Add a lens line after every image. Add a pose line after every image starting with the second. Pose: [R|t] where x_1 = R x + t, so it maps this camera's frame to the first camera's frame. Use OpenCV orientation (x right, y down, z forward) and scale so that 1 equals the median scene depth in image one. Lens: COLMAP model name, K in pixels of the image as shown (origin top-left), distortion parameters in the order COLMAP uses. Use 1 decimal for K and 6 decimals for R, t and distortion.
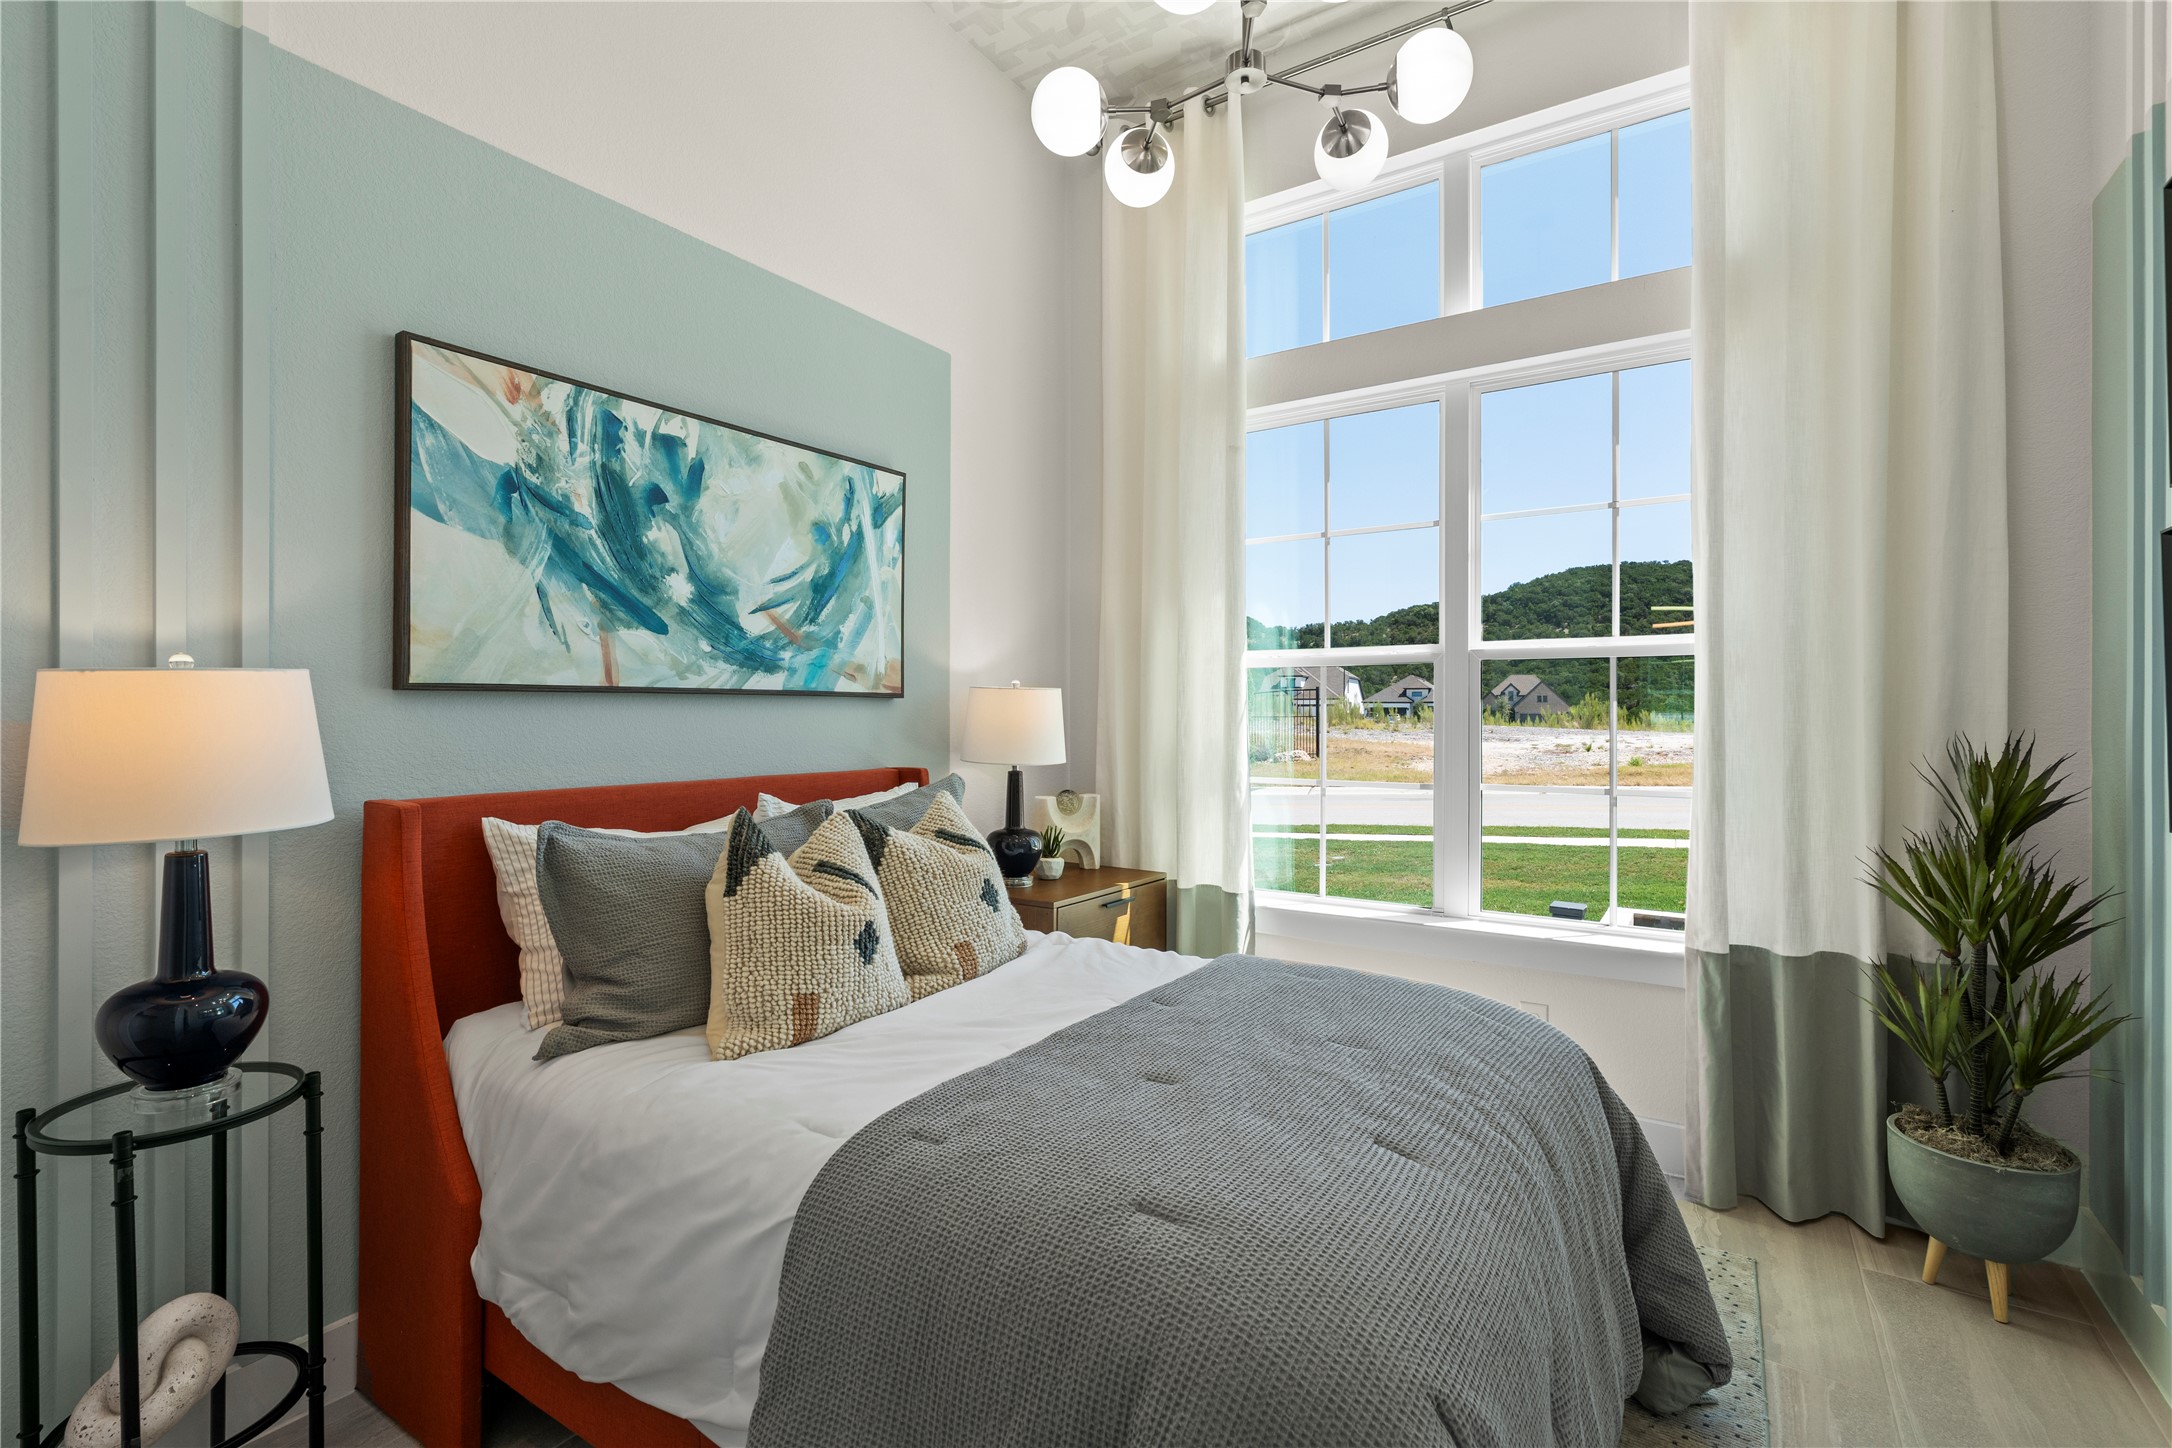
lens RADIAL K [[978.7, 0, 1079.6], [0, 978.7, 720.0], [0, 0, 1]] dist [0.002825, 0.000300]
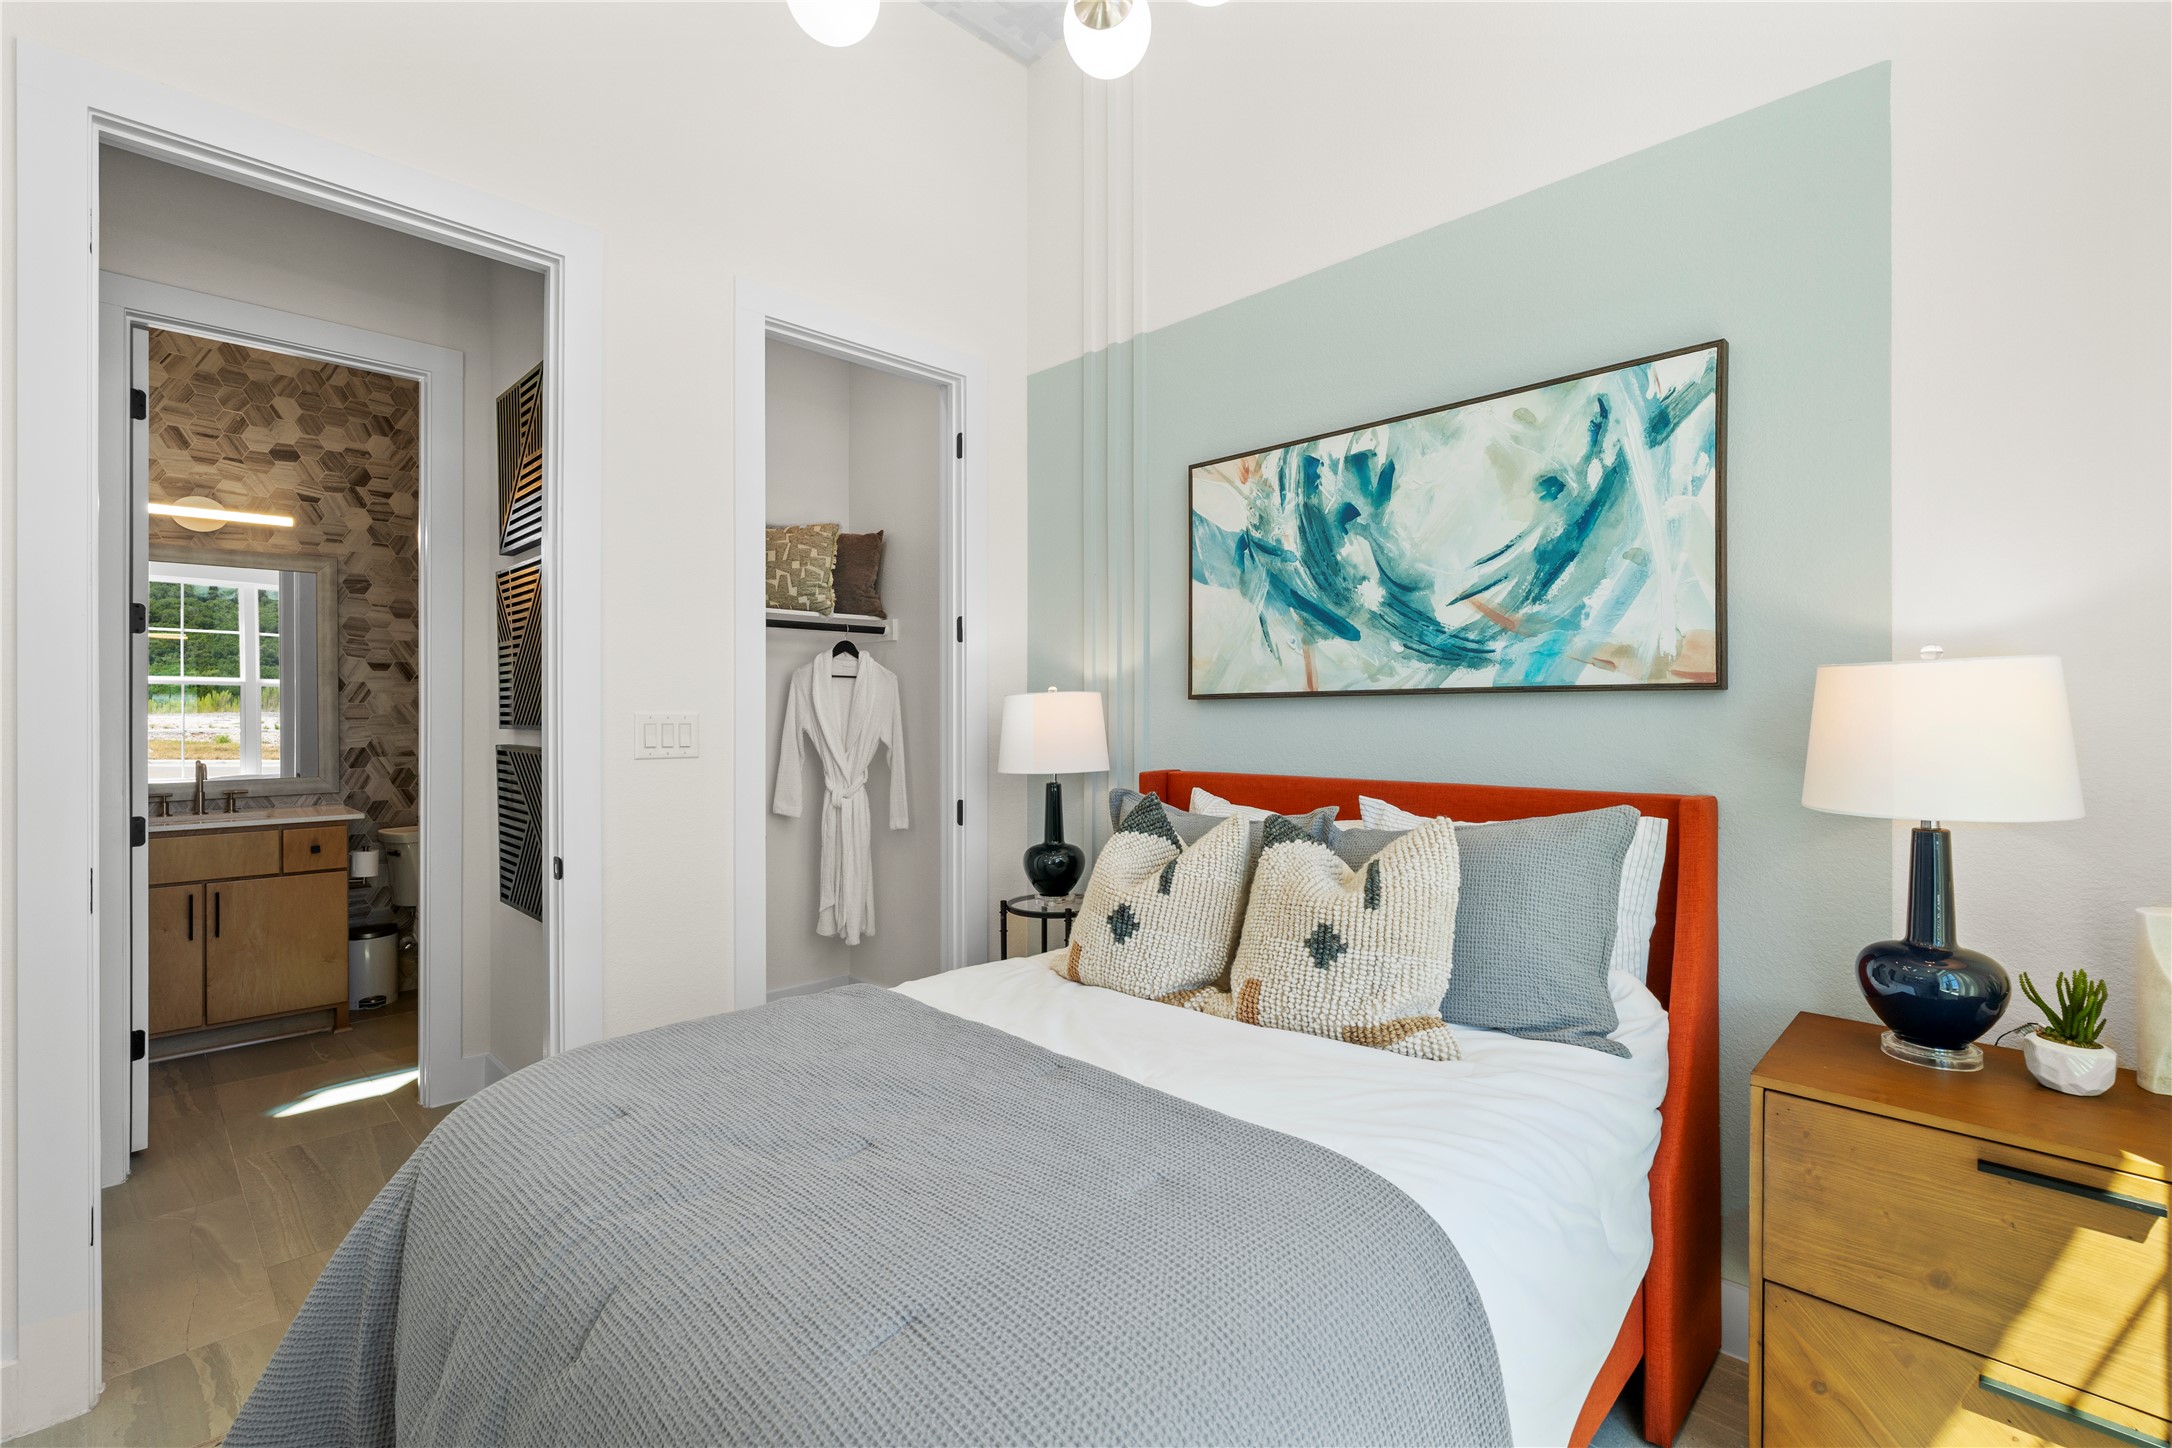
lens RADIAL K [[978.7, 0, 1078.2], [0, 978.7, 719.1], [0, 0, 1]] dist [0.002825, 0.000300]
pose [[-0.189535, 0.021719, -0.981634, 0.692639], [0.011466, 0.999736, 0.019905, -0.026009], [0.981807, -0.007483, -0.189734, 0.904049]]
